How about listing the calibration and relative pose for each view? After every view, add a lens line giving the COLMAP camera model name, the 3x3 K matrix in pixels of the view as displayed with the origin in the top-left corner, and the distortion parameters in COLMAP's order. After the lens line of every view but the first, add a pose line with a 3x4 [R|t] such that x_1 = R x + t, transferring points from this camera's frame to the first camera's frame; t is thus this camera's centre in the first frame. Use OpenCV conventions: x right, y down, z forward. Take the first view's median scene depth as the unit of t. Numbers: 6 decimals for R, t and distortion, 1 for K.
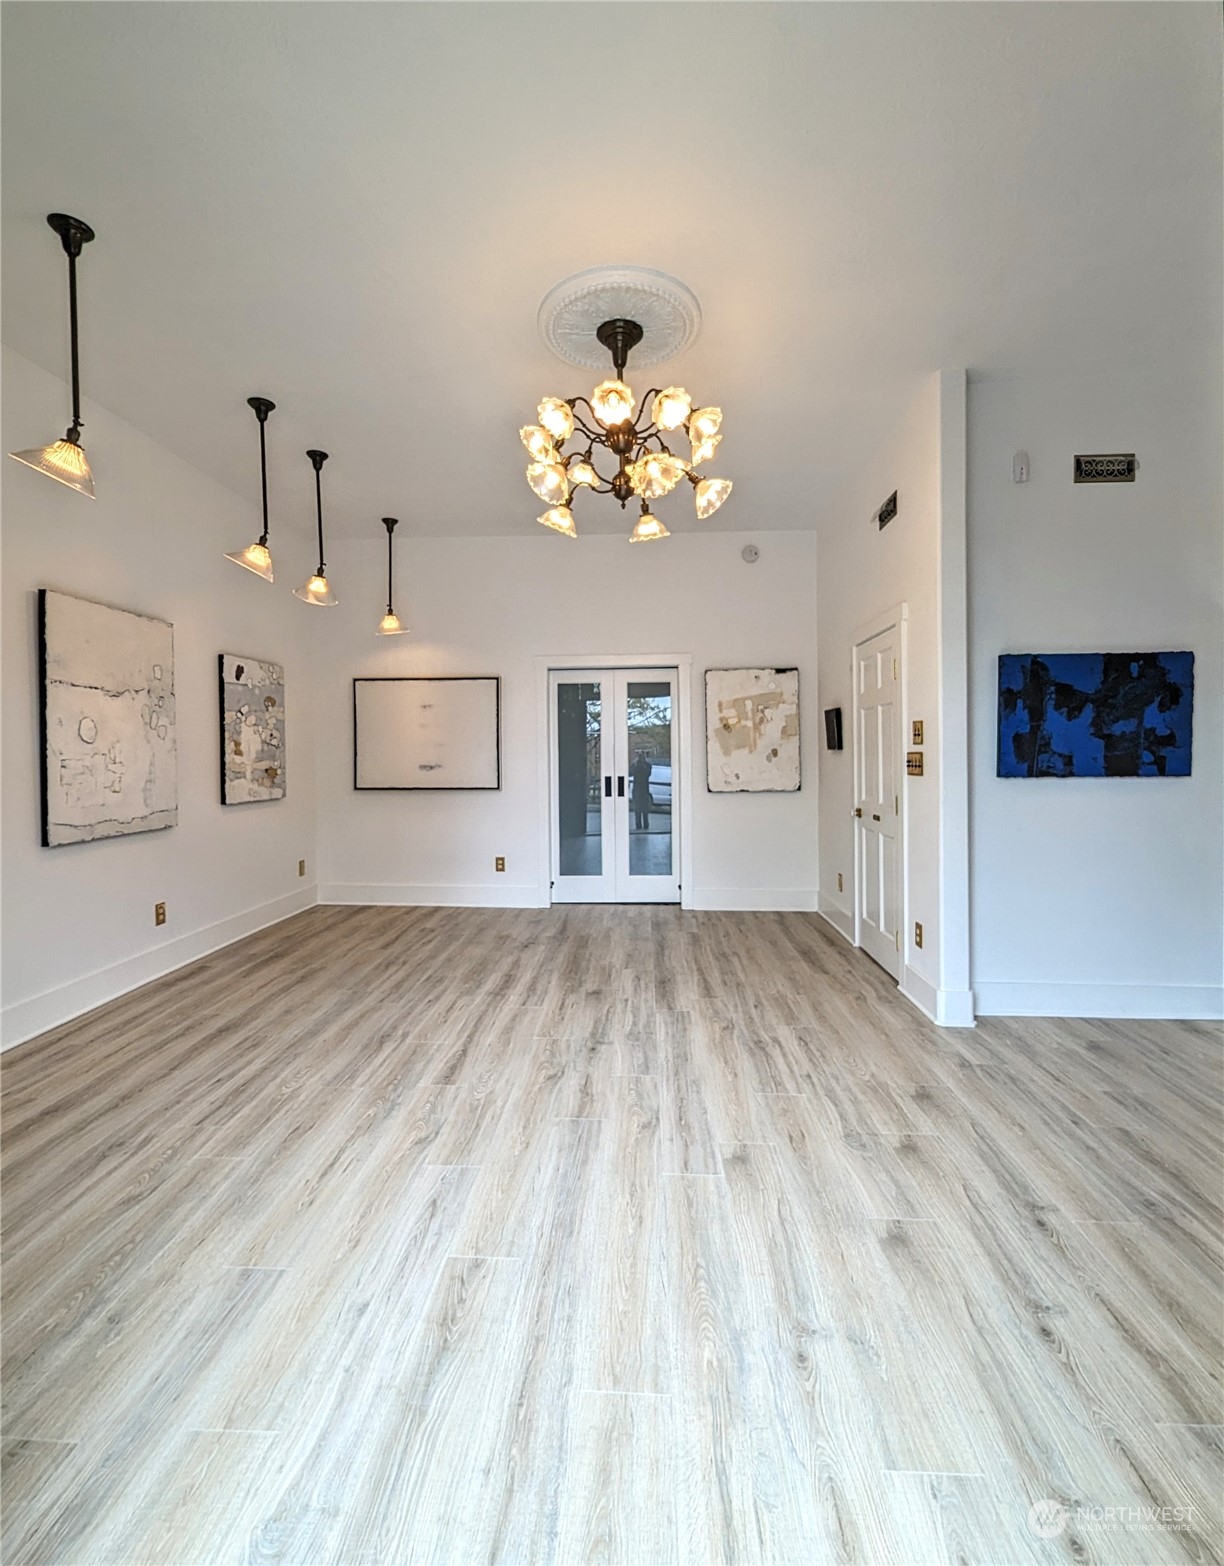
lens RADIAL K [[702.0, 0, 617.0], [0, 702.0, 761.3], [0, 0, 1]] dist [-0.003553, 0.000954]
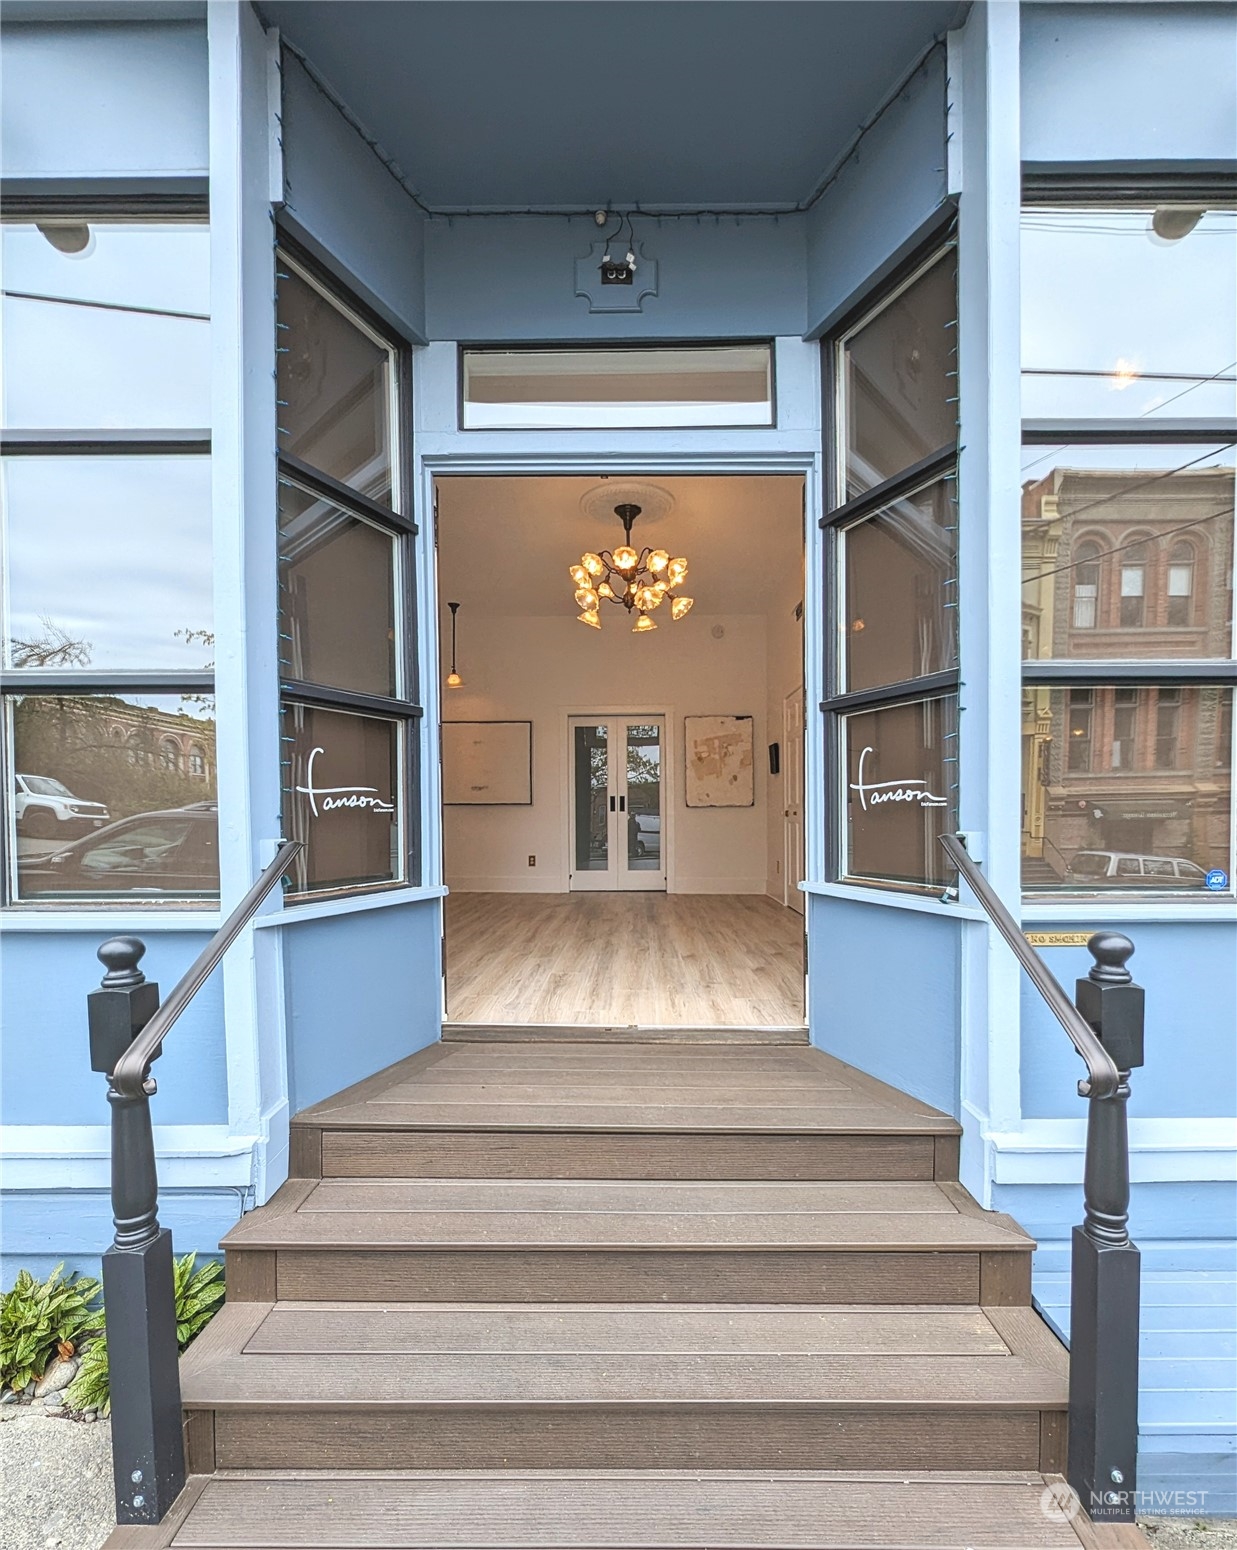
lens RADIAL K [[708.2, 0, 633.6], [0, 708.2, 829.4], [0, 0, 1]] dist [-0.000523, 0.000003]
pose [[0.999379, 0.002689, 0.035147, -0.029370], [-0.002984, 0.999961, 0.008340, 0.110315], [-0.035124, -0.008440, 0.999347, -0.531505]]
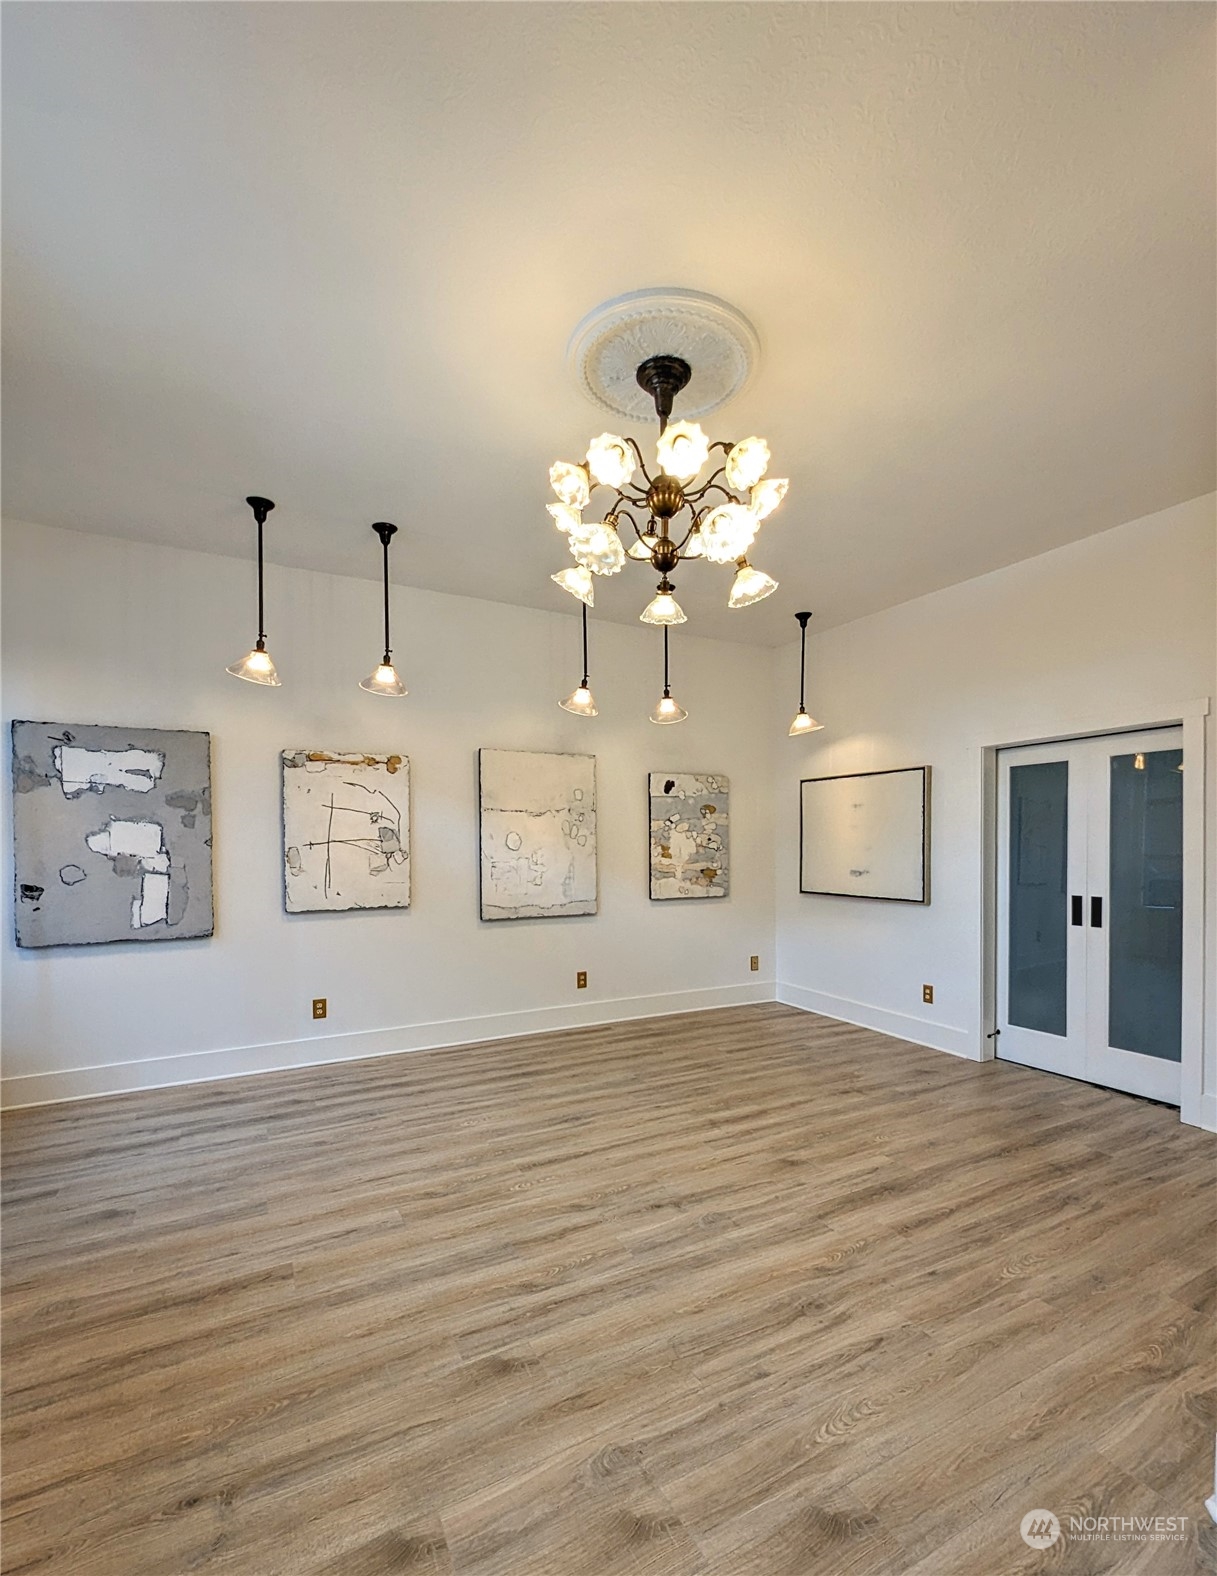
lens RADIAL K [[720.1, 0, 615.1], [0, 720.1, 856.5], [0, 0, 1]] dist [-0.001554, 0.001352]
pose [[0.516437, 0.019064, -0.856113, 0.537574], [-0.012519, 0.999813, 0.014713, -0.032789], [0.856234, 0.003119, 0.516579, 0.369080]]
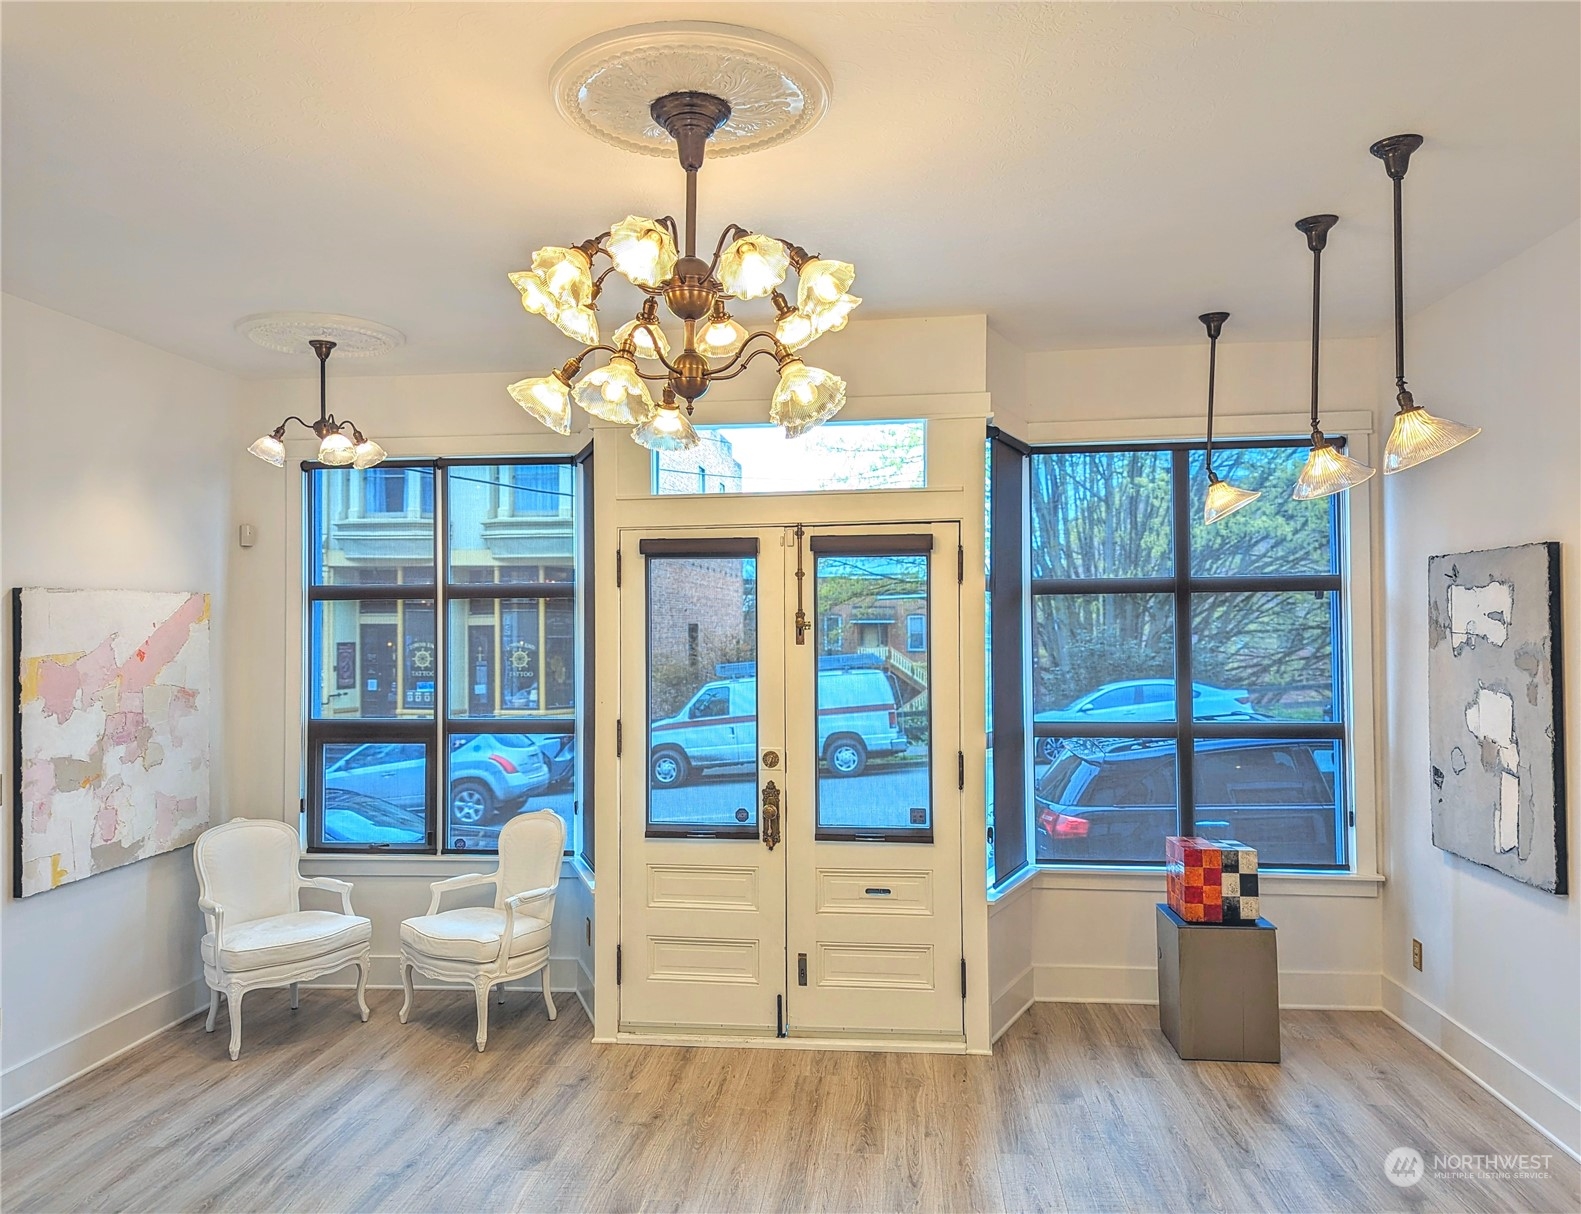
lens RADIAL K [[1148.5, 0, 790.0], [0, 1148.5, 607.3], [0, 0, 1]] dist [0.007994, 0.000369]
pose [[-0.998162, 0.017091, 0.058146, -0.094274], [0.016872, 0.999849, -0.004241, -0.143419], [-0.058210, -0.003253, -0.998299, 1.428604]]
